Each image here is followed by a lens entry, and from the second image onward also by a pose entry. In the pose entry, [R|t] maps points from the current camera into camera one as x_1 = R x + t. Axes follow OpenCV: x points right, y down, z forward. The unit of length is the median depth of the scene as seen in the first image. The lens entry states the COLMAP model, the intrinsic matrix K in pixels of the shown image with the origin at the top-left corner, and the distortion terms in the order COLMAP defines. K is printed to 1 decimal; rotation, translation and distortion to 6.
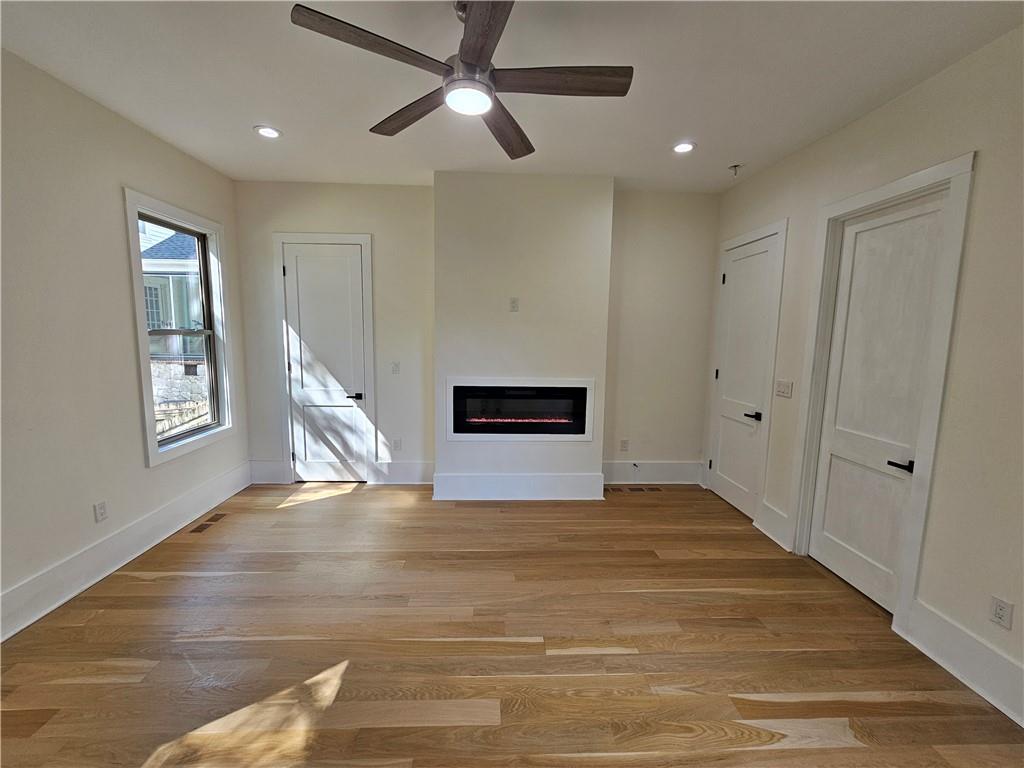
lens RADIAL K [[418.3, 0, 507.0], [0, 418.3, 380.9], [0, 0, 1]] dist [-0.003371, 0.000680]
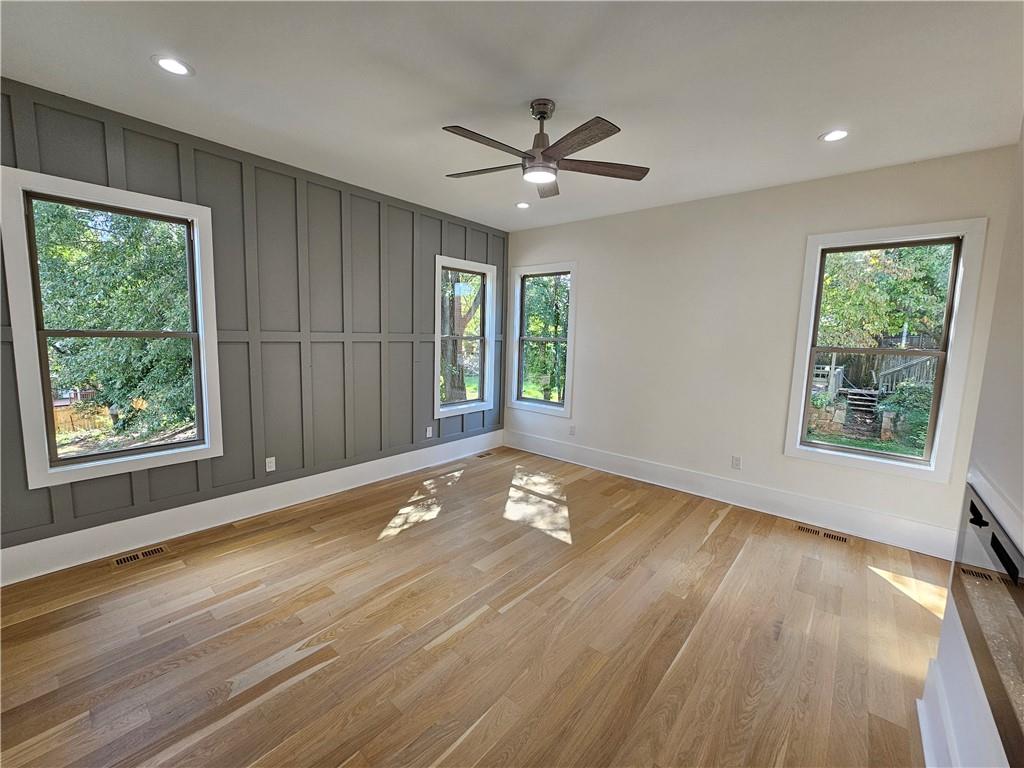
lens RADIAL K [[418.3, 0, 507.0], [0, 418.3, 380.9], [0, 0, 1]] dist [-0.003371, 0.000680]
pose [[-0.676117, 0.051714, -0.734977, 0.855638], [-0.124152, 0.975274, 0.182831, -0.186835], [0.726259, 0.214864, -0.652979, 1.602596]]
